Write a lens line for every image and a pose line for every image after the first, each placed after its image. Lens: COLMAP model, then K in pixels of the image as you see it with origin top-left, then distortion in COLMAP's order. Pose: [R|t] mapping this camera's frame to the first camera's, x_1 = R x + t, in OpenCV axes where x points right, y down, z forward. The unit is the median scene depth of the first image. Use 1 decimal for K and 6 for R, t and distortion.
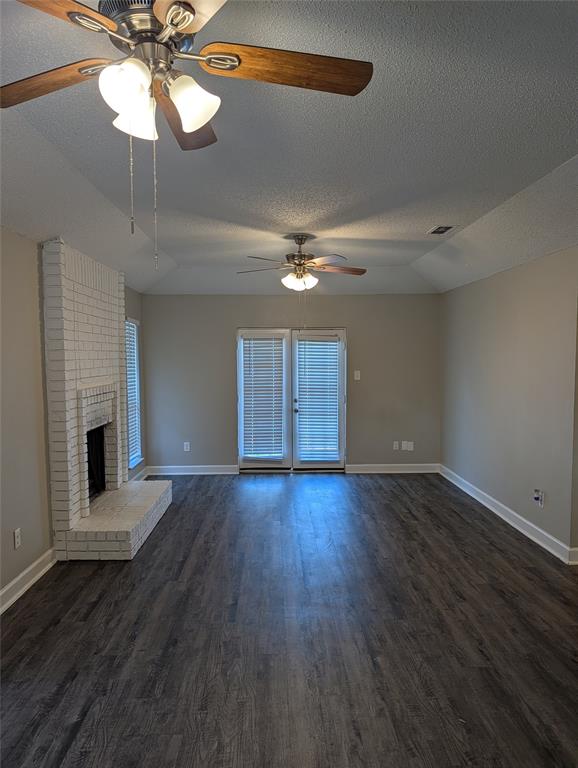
lens RADIAL K [[546.5, 0, 290.7], [0, 546.5, 384.3], [0, 0, 1]] dist [-0.010663, -0.011300]
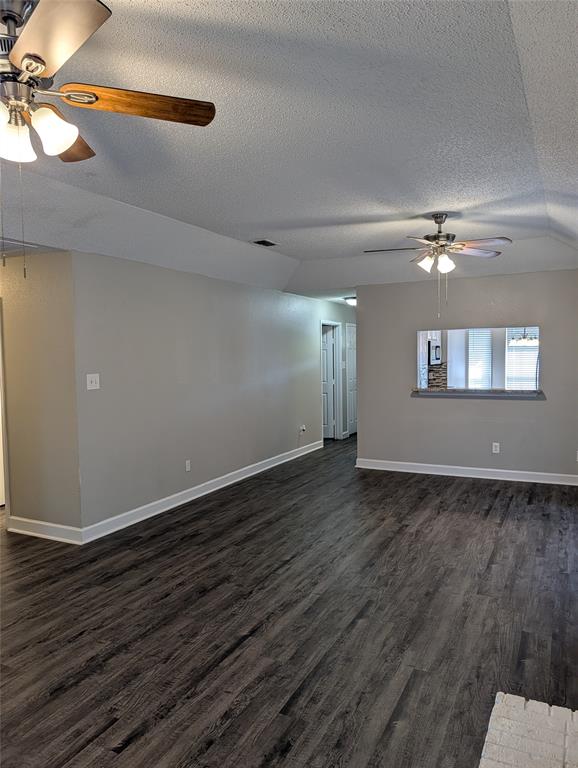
lens RADIAL K [[546.5, 0, 293.0], [0, 546.5, 383.2], [0, 0, 1]] dist [-0.010663, -0.011300]
pose [[-0.877095, -0.012300, 0.480160, -0.467397], [0.042117, 0.993852, 0.102393, -0.088744], [-0.478467, 0.110031, -0.871184, 1.911651]]
